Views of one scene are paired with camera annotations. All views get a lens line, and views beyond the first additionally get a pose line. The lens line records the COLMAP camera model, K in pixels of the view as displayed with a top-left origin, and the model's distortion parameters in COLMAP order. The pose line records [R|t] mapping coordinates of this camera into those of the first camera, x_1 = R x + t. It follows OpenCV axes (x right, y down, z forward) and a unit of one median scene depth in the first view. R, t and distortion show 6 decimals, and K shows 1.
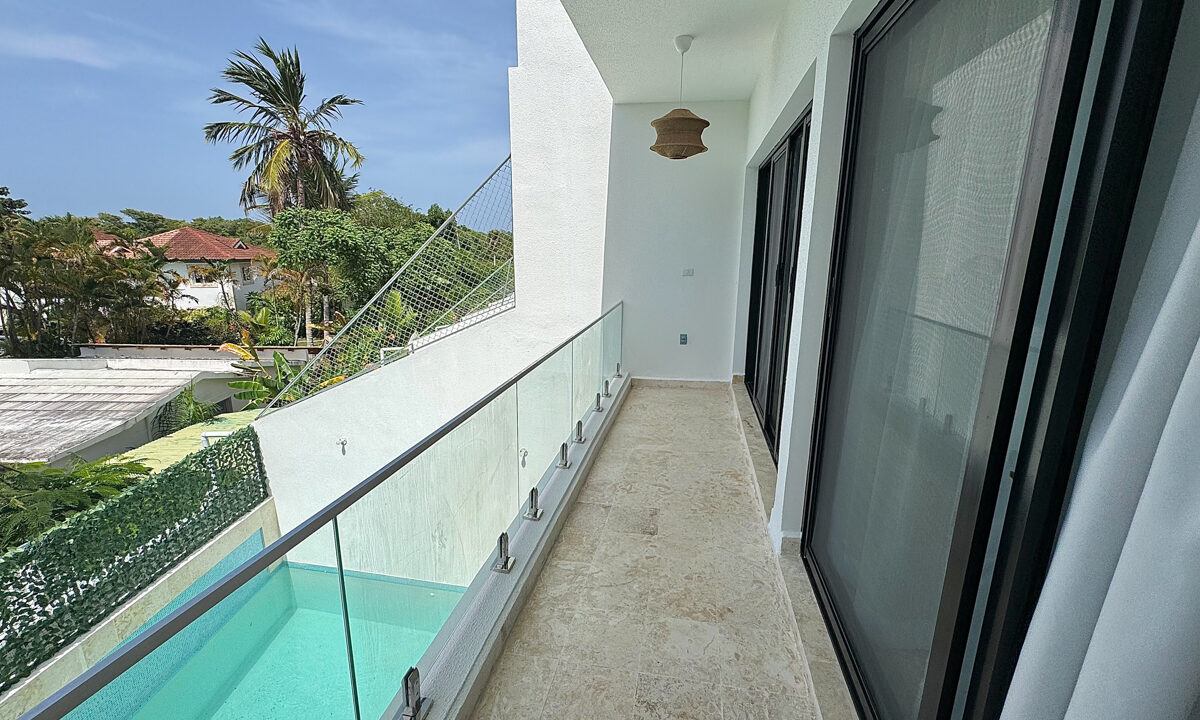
lens RADIAL K [[479.7, 0, 601.1], [0, 479.7, 364.9], [0, 0, 1]] dist [-0.000695, -0.000759]
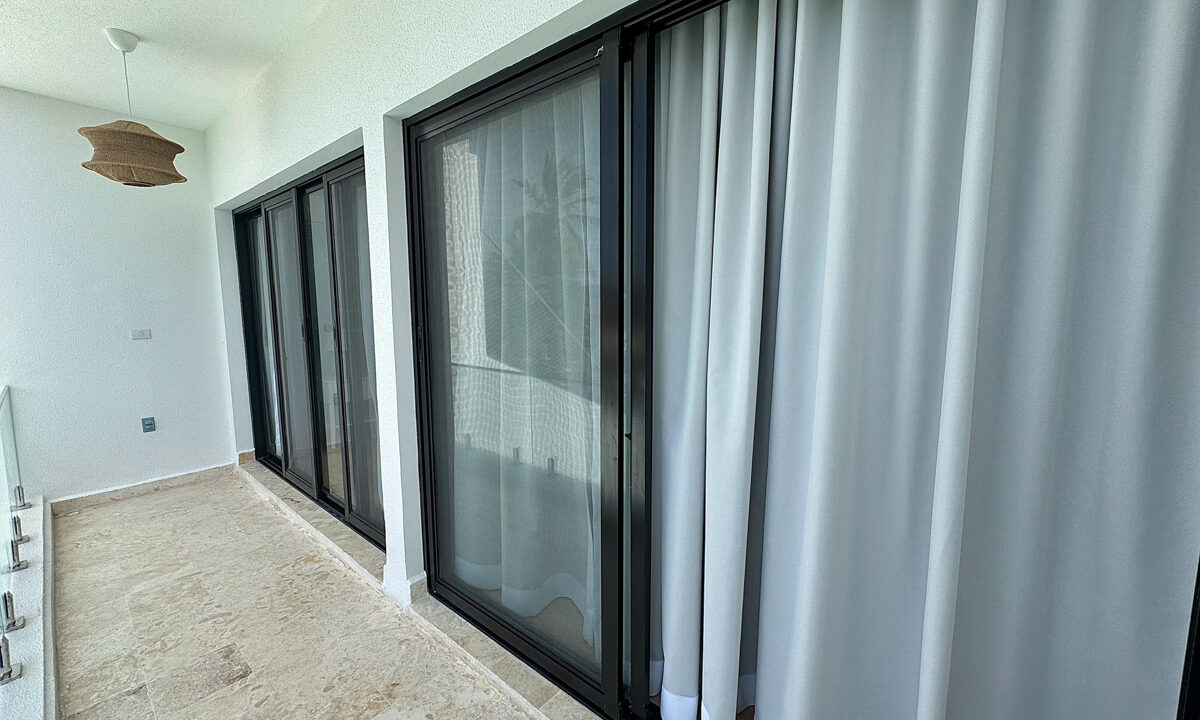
lens RADIAL K [[479.7, 0, 598.7], [0, 479.7, 367.6], [0, 0, 1]] dist [-0.000695, -0.000759]
pose [[0.503442, -0.116567, 0.856130, -0.154658], [0.205498, 0.978579, 0.012397, -0.010951], [-0.839236, 0.169692, 0.516612, 0.052872]]
